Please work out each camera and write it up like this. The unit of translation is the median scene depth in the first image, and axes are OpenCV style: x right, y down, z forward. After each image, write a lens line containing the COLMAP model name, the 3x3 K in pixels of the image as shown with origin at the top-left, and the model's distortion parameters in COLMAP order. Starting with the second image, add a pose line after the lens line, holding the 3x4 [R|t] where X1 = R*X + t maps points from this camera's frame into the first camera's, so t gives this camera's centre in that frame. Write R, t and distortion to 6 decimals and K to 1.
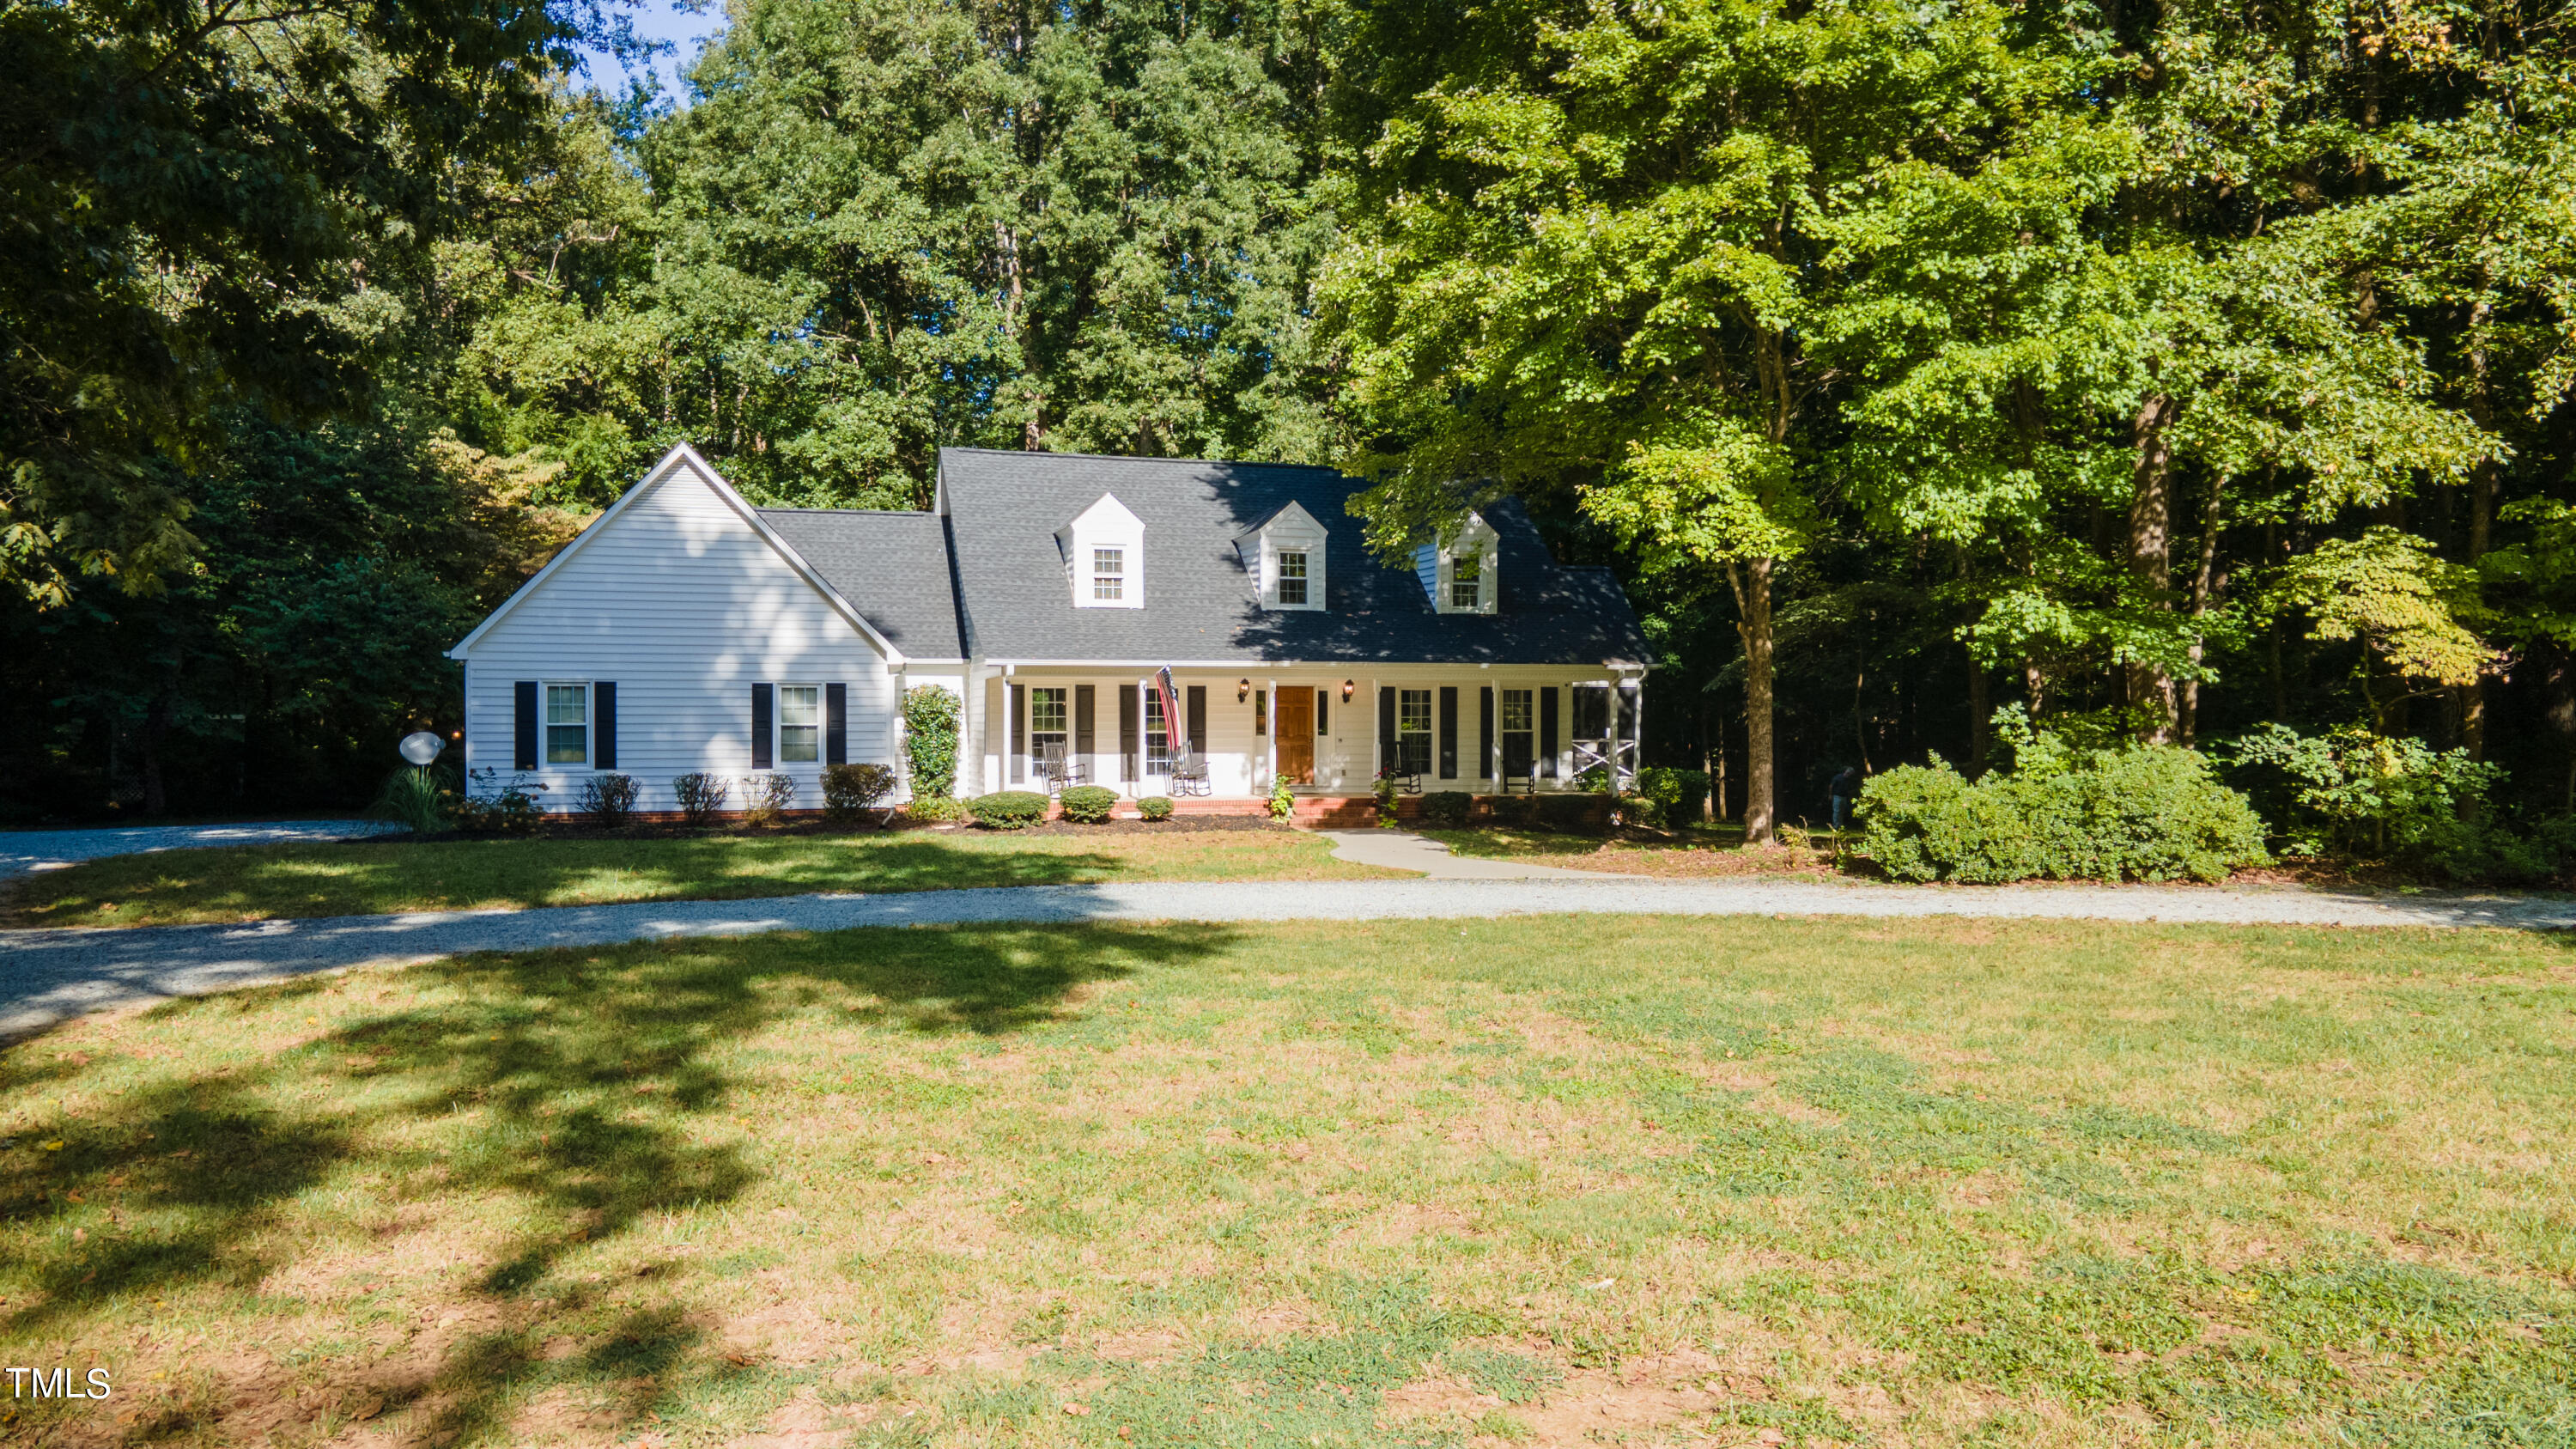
lens RADIAL K [[1877.5, 0, 1292.6], [0, 1877.5, 738.6], [0, 0, 1]] dist [0.028393, 0.032026]
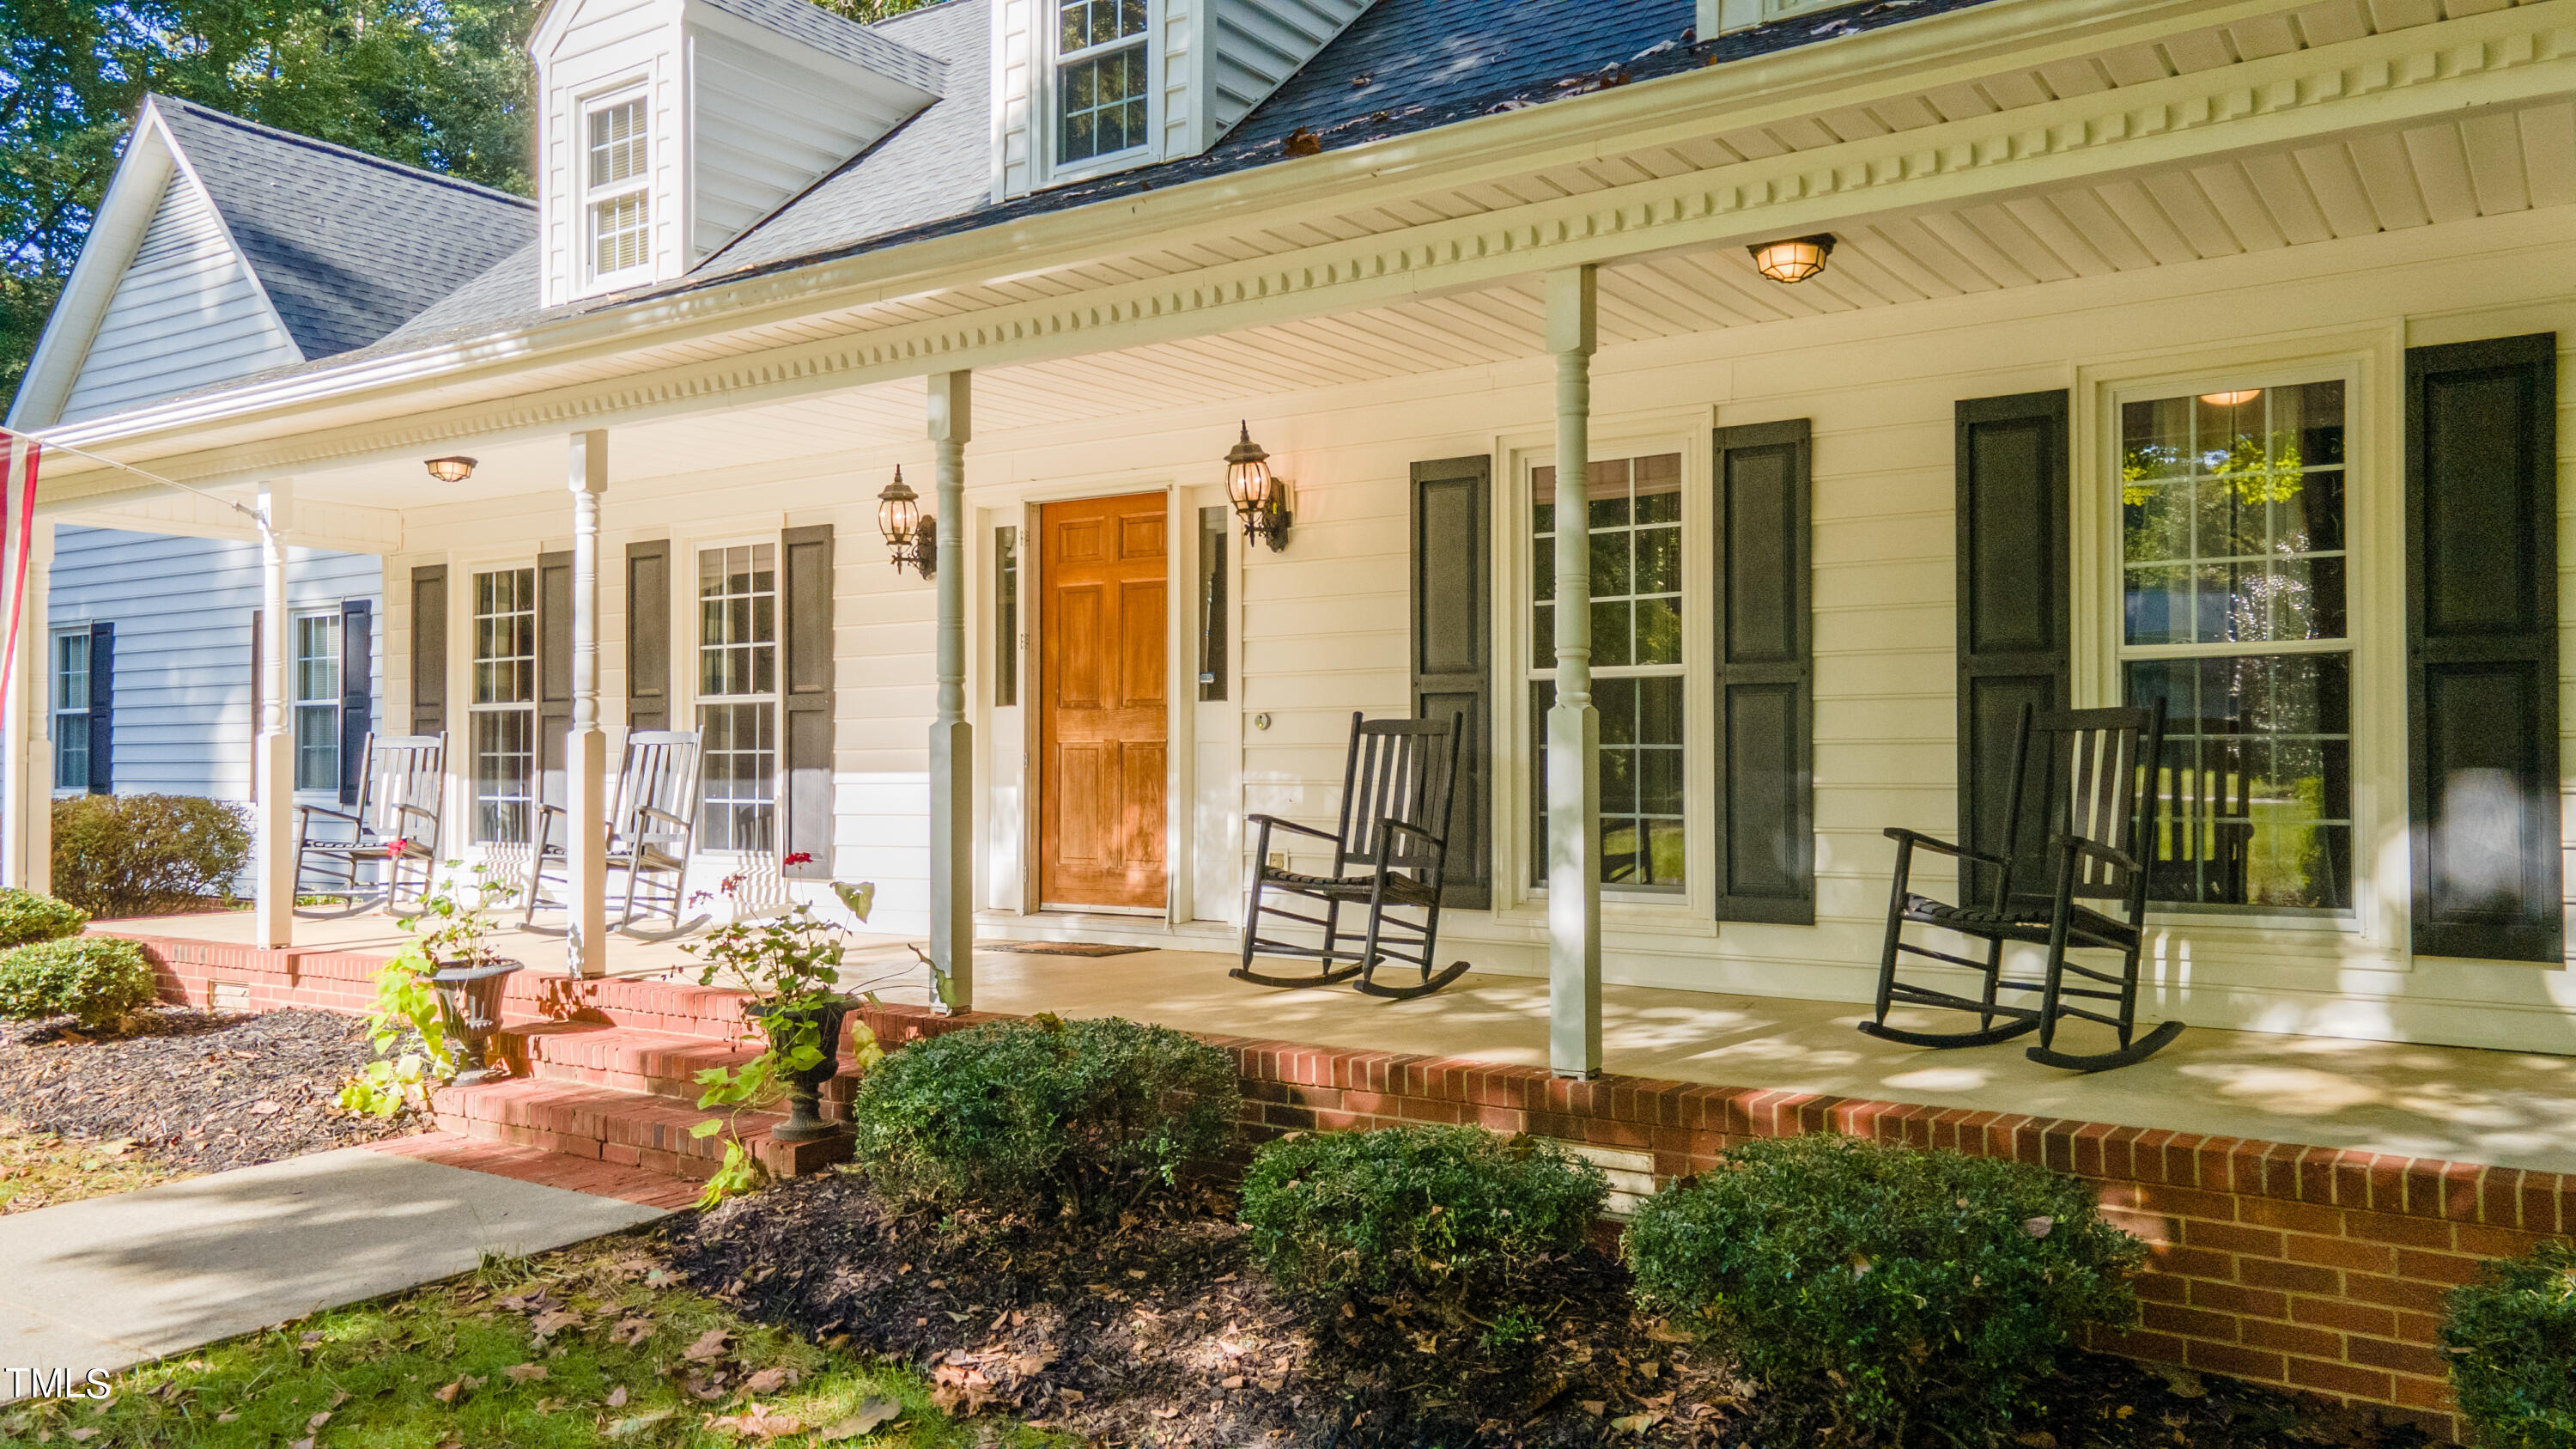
lens RADIAL K [[1877.5, 0, 1299.3], [0, 1877.5, 728.7], [0, 0, 1]] dist [0.028393, 0.032026]
pose [[0.623066, -0.017319, -0.781977, 0.210005], [-0.010152, 0.999492, -0.030225, 0.009088], [0.782103, 0.026771, 0.622574, 0.900316]]
